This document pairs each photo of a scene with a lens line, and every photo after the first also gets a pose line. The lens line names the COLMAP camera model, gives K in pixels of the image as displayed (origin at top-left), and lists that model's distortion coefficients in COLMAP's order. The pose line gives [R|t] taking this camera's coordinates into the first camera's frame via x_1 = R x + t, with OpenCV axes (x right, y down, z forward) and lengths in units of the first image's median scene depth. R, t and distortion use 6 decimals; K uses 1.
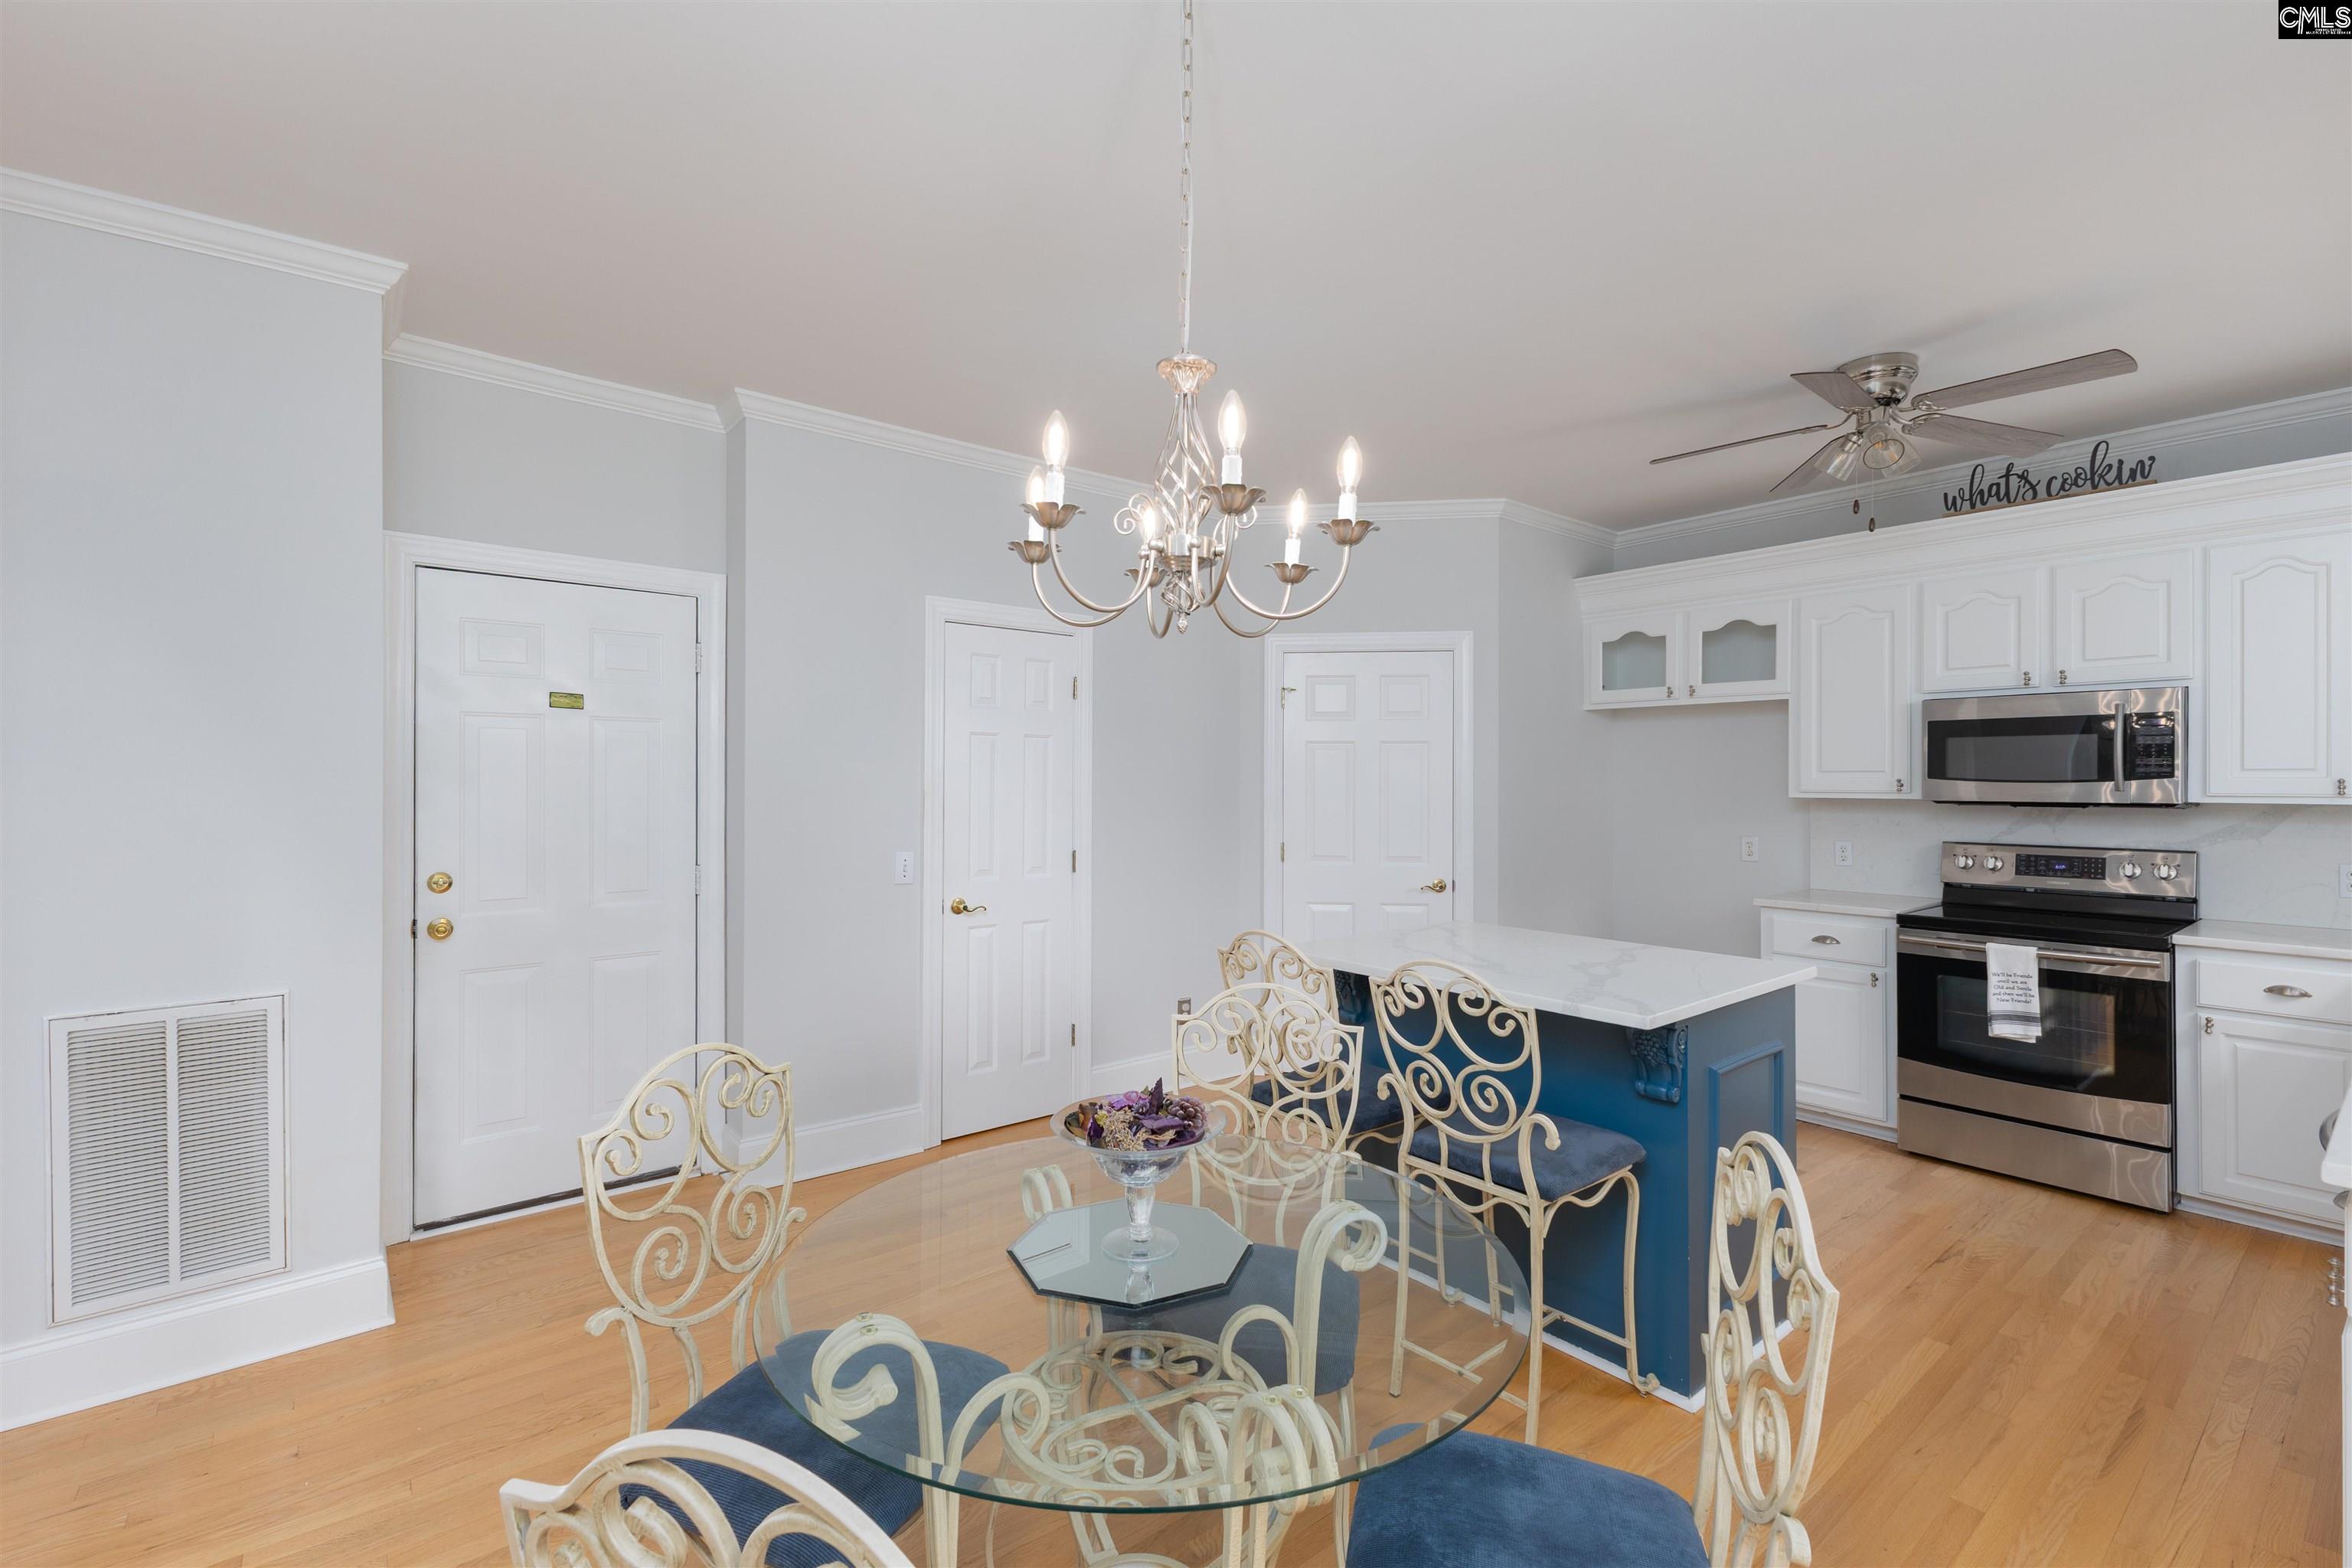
lens RADIAL K [[1010.7, 0, 1193.9], [0, 1010.7, 786.4], [0, 0, 1]] dist [0.005219, -0.000296]
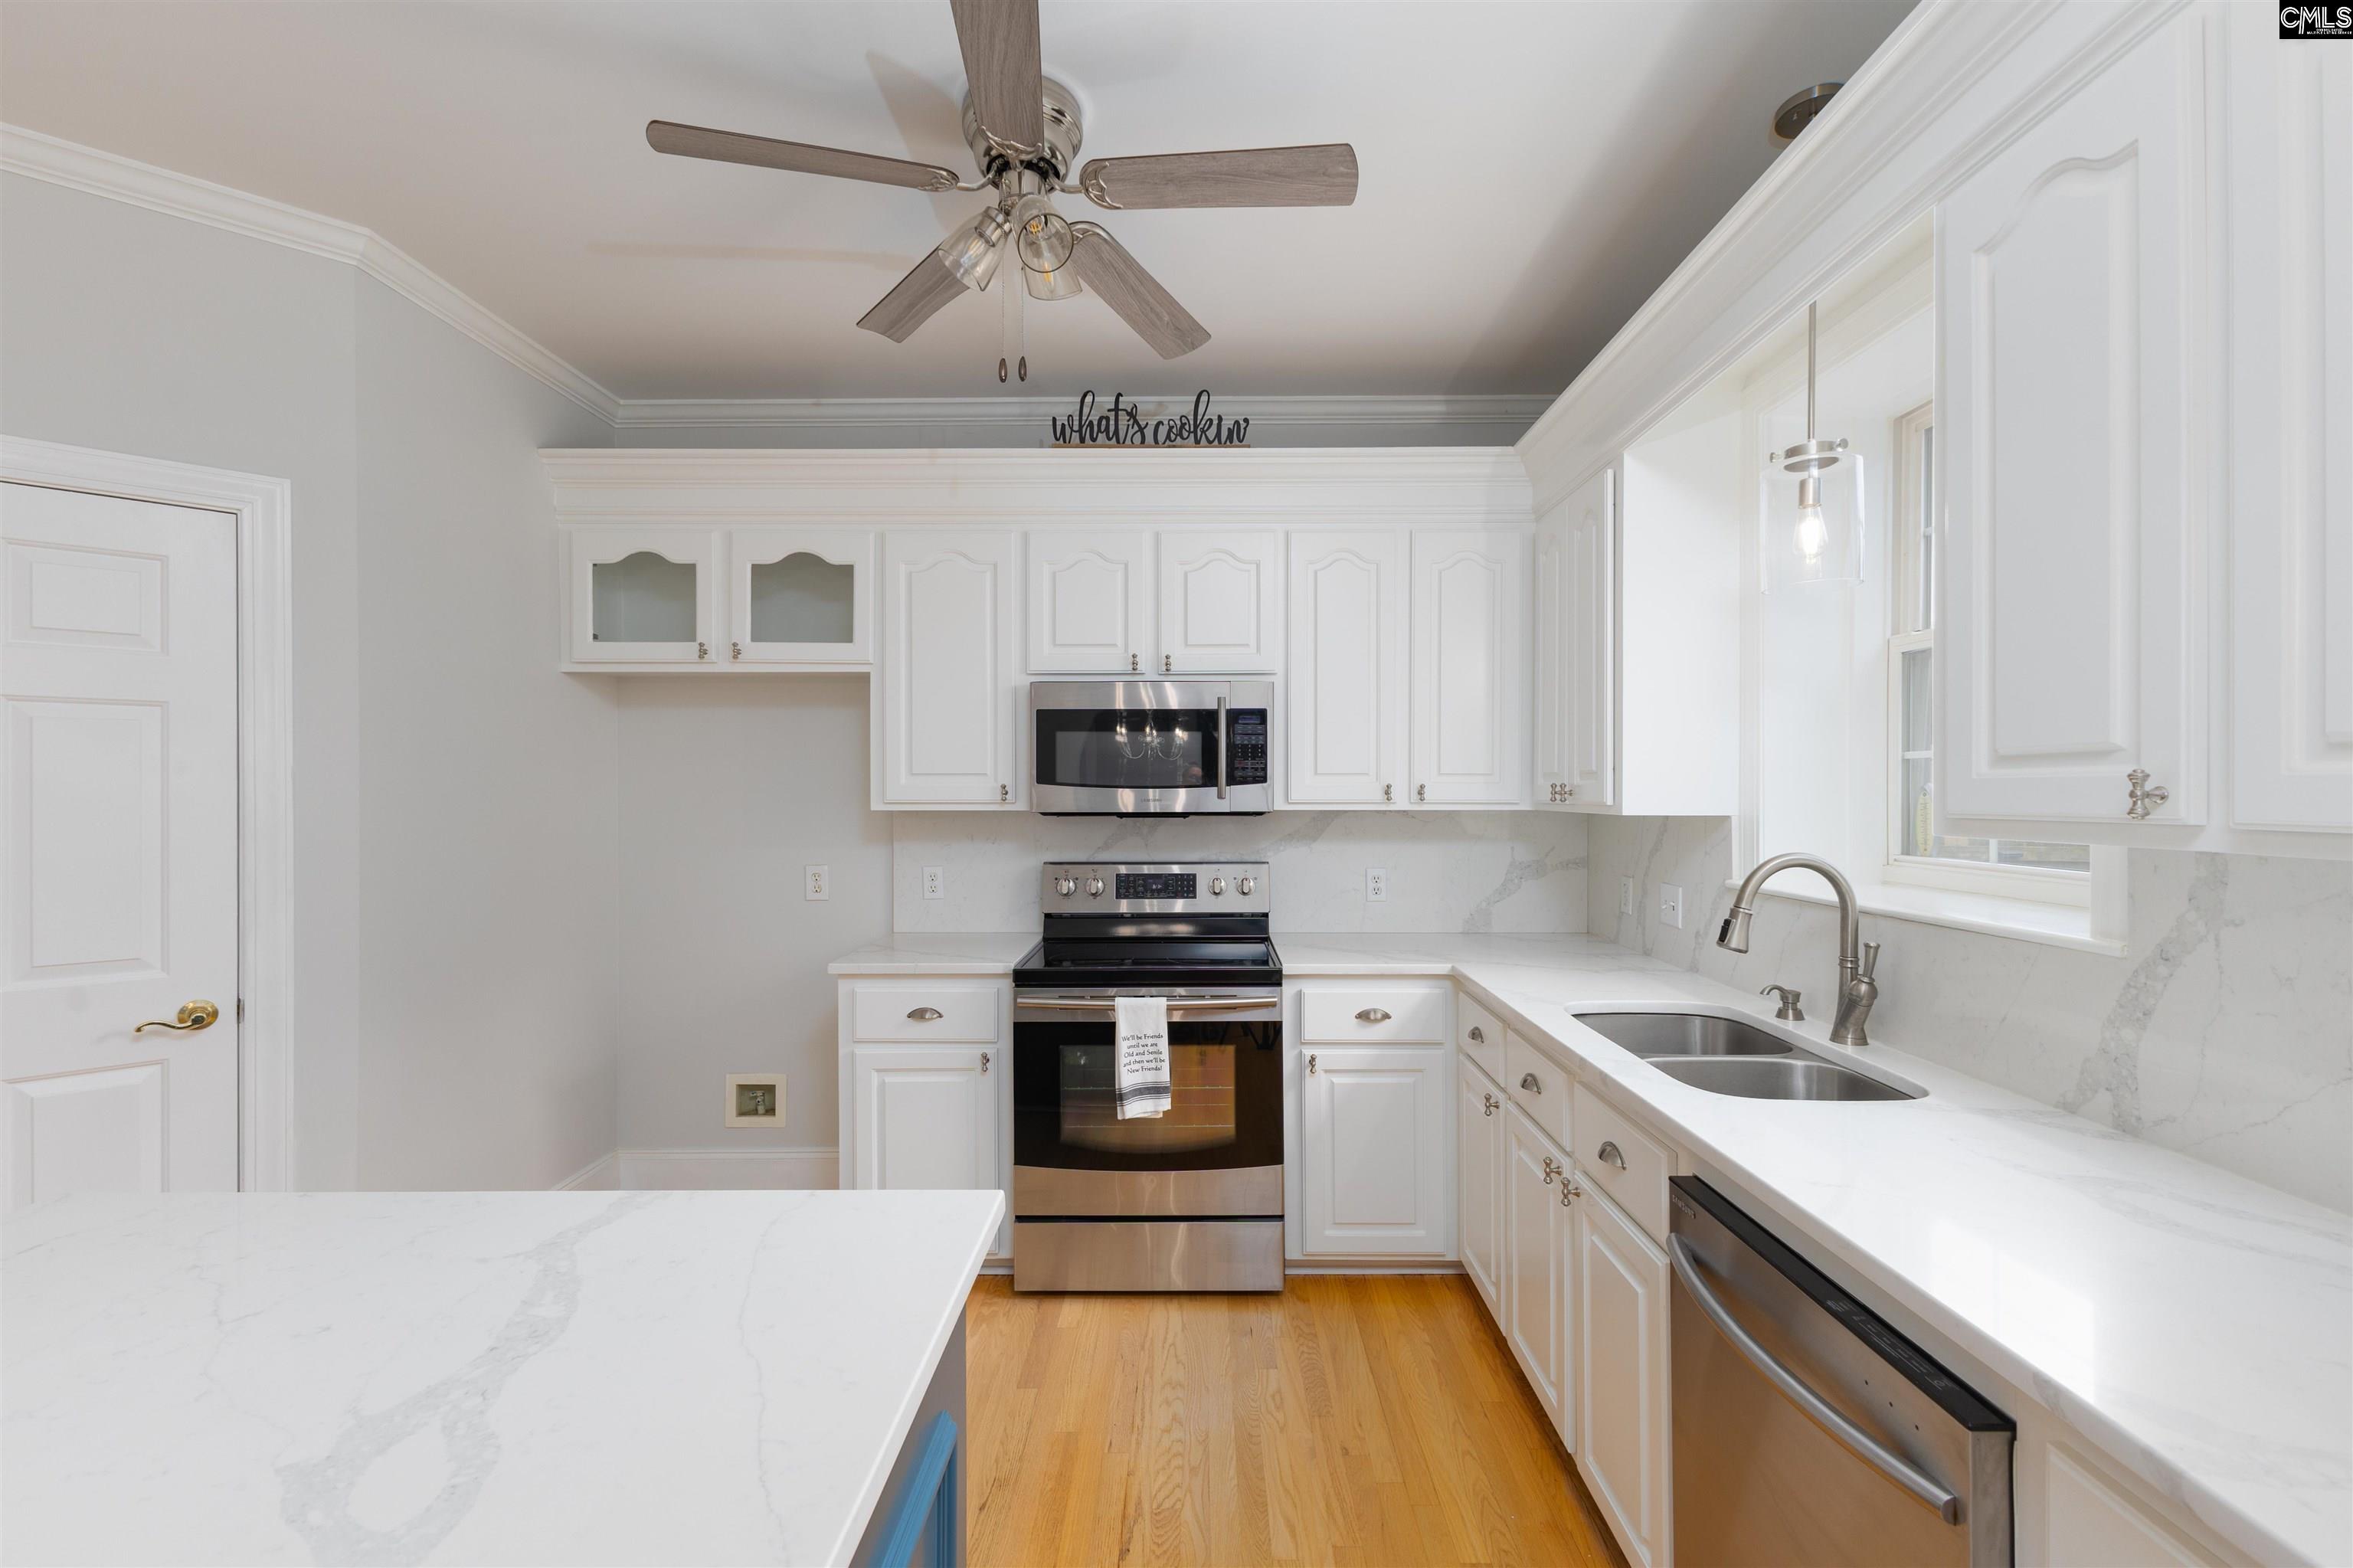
lens RADIAL K [[1011.2, 0, 1194.5], [0, 1011.2, 786.4], [0, 0, 1]] dist [0.005219, -0.000296]
pose [[0.638218, 0.000521, 0.769856, 0.219138], [0.007532, 0.999948, -0.006921, 0.000427], [-0.769819, 0.010216, 0.638180, 0.438554]]
